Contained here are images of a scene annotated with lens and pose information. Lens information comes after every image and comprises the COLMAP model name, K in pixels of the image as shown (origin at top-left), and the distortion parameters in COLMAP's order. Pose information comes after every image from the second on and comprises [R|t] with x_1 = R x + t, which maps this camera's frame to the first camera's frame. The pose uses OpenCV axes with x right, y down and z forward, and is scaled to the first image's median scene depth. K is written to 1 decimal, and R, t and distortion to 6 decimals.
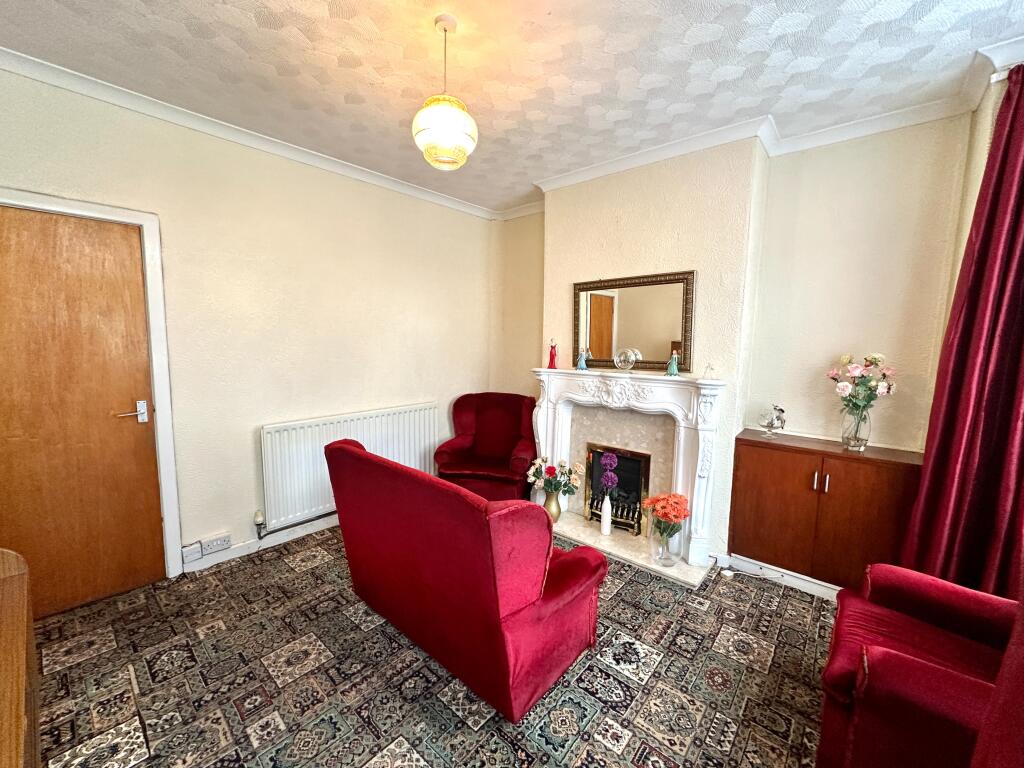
lens RADIAL K [[414.1, 0, 549.1], [0, 414.1, 399.7], [0, 0, 1]] dist [-0.035332, 0.017396]
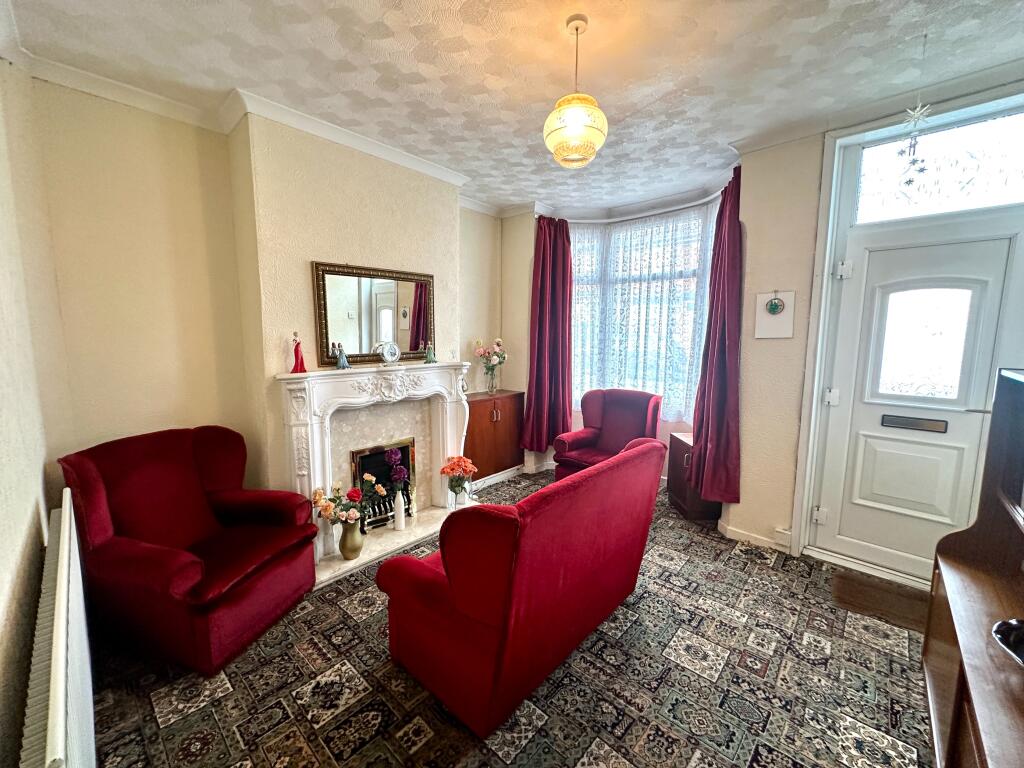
lens RADIAL K [[404.4, 0, 508.3], [0, 404.4, 390.7], [0, 0, 1]] dist [0.011775, -0.000130]
pose [[0.074588, -0.148334, 0.986120, -1.283148], [0.154993, 0.978582, 0.135477, -0.156494], [-0.985096, 0.142737, 0.095981, 1.060487]]
